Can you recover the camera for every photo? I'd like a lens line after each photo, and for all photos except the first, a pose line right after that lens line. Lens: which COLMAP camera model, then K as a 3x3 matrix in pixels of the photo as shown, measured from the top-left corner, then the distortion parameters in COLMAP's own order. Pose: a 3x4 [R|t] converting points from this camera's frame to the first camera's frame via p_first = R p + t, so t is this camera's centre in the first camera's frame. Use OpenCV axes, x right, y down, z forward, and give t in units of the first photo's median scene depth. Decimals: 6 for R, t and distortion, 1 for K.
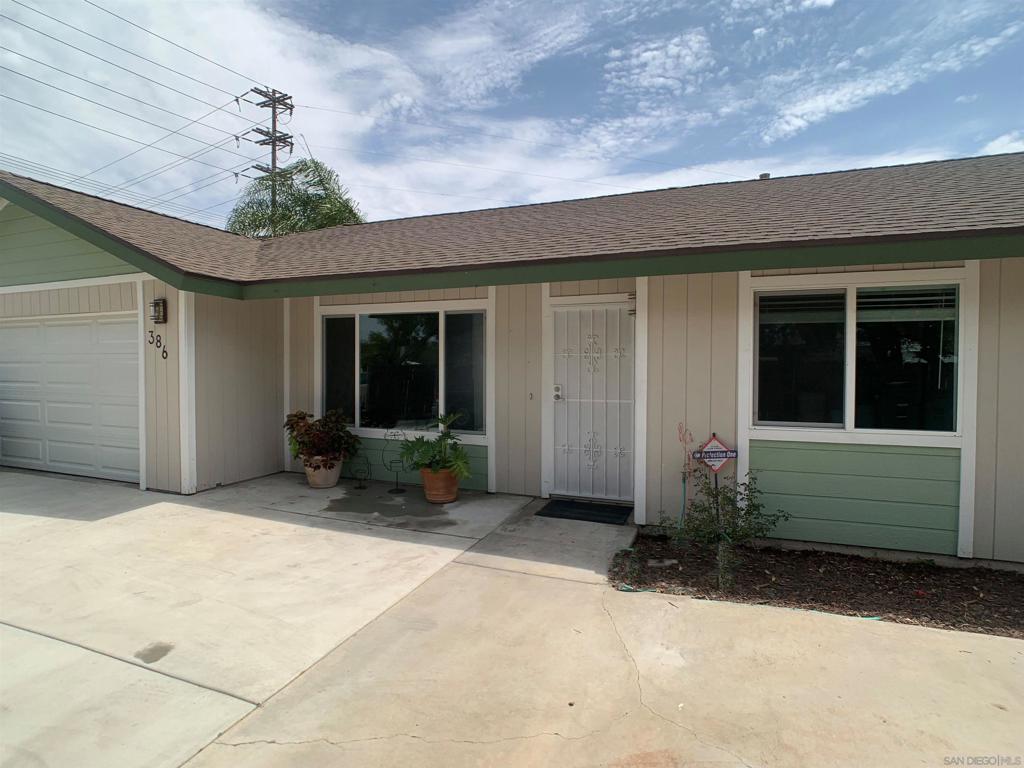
lens RADIAL K [[534.3, 0, 515.6], [0, 534.3, 386.8], [0, 0, 1]] dist [-0.037763, 0.015280]
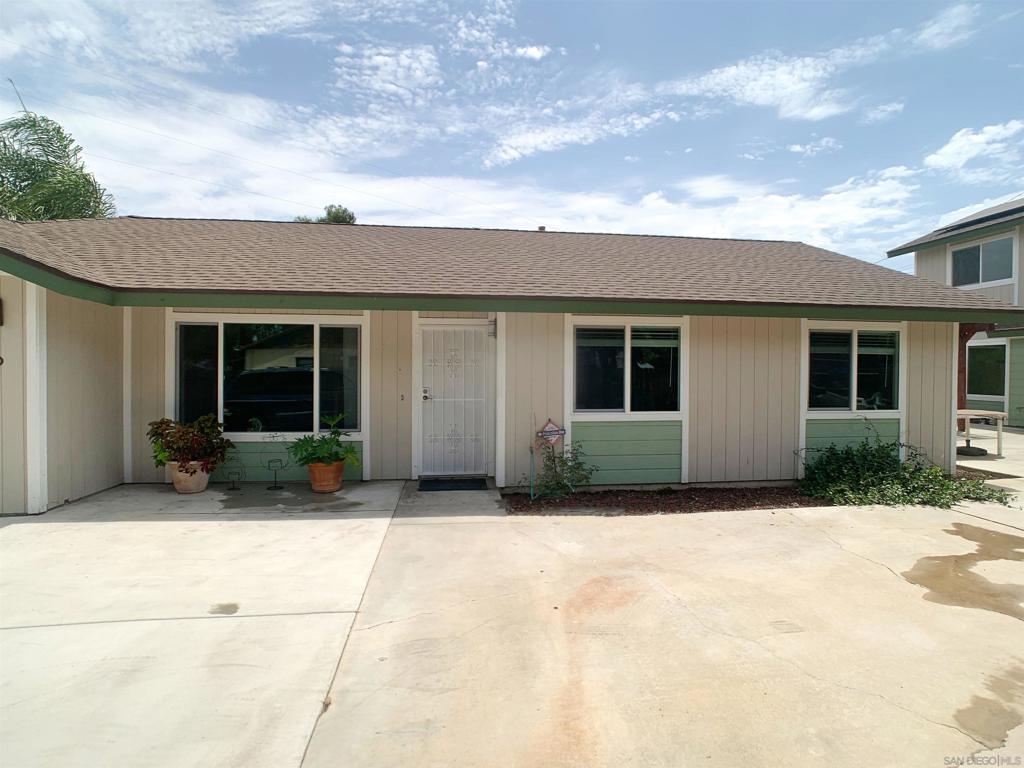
lens RADIAL K [[534.3, 0, 512.6], [0, 534.3, 391.3], [0, 0, 1]] dist [-0.037763, 0.015280]
pose [[0.882876, -0.019194, 0.469214, -0.299673], [0.017518, 0.999815, 0.007938, -0.002304], [-0.469279, 0.001211, 0.883049, -0.188772]]
